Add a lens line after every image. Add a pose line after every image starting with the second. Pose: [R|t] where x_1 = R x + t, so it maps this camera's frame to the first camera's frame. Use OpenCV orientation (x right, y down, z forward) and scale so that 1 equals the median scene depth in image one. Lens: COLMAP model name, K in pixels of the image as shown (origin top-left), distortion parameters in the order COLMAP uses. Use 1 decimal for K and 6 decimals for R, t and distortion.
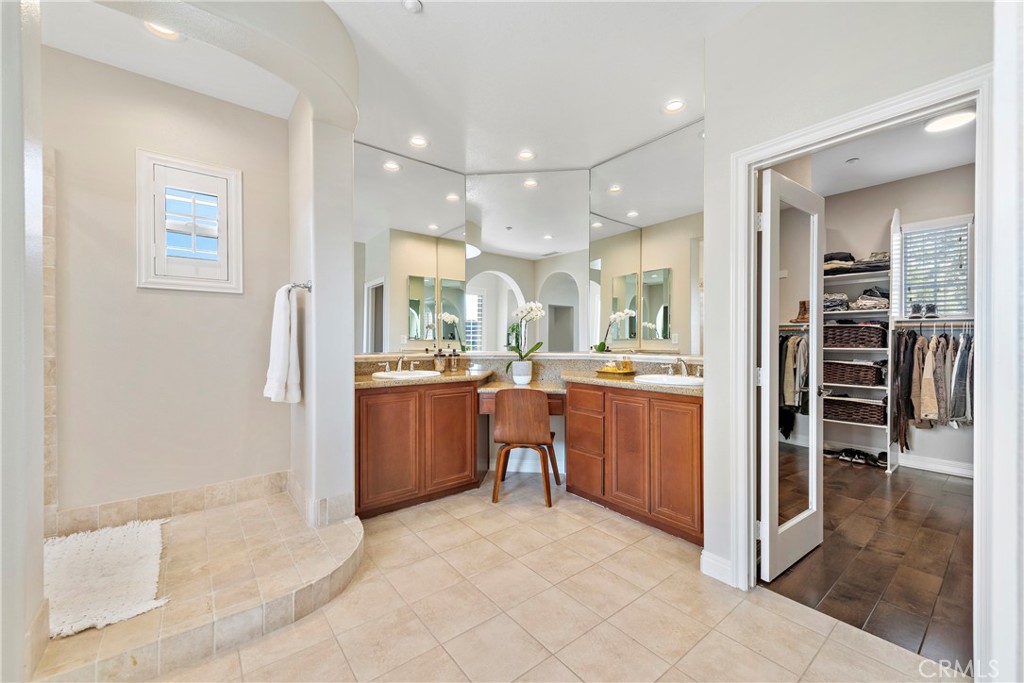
lens RADIAL K [[402.5, 0, 512.0], [0, 402.5, 341.5], [0, 0, 1]] dist [0.001343, -0.000045]
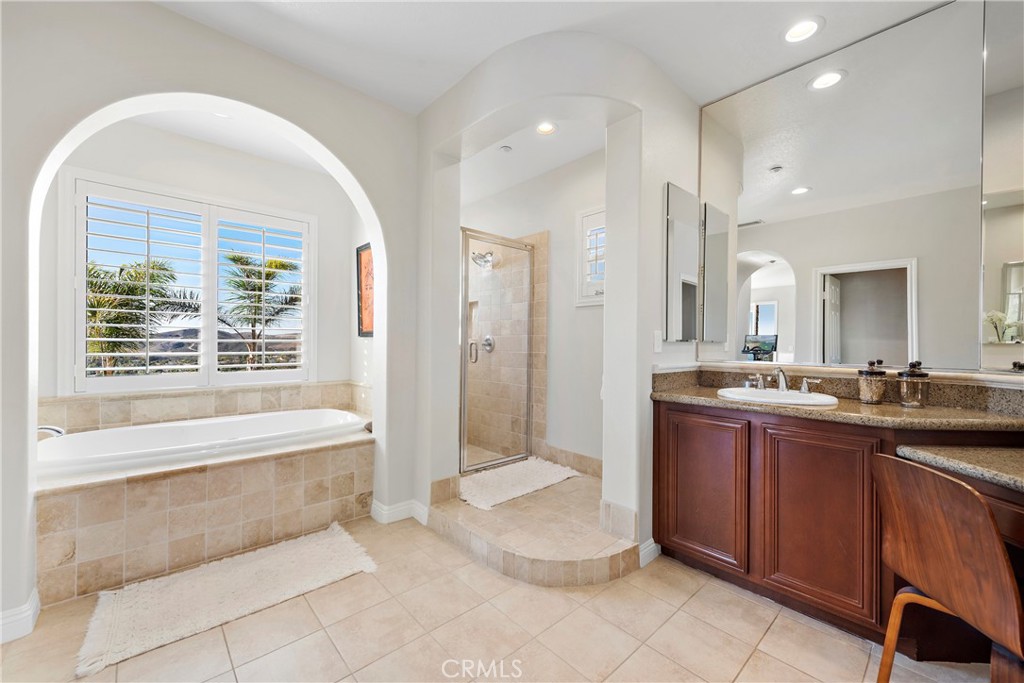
lens RADIAL K [[402.5, 0, 512.0], [0, 402.5, 341.5], [0, 0, 1]] dist [0.001343, -0.000045]
pose [[0.069943, 0.001959, -0.997549, 0.895422], [-0.011999, 0.999927, 0.001122, -0.008584], [0.997479, 0.011891, 0.069962, 1.248285]]
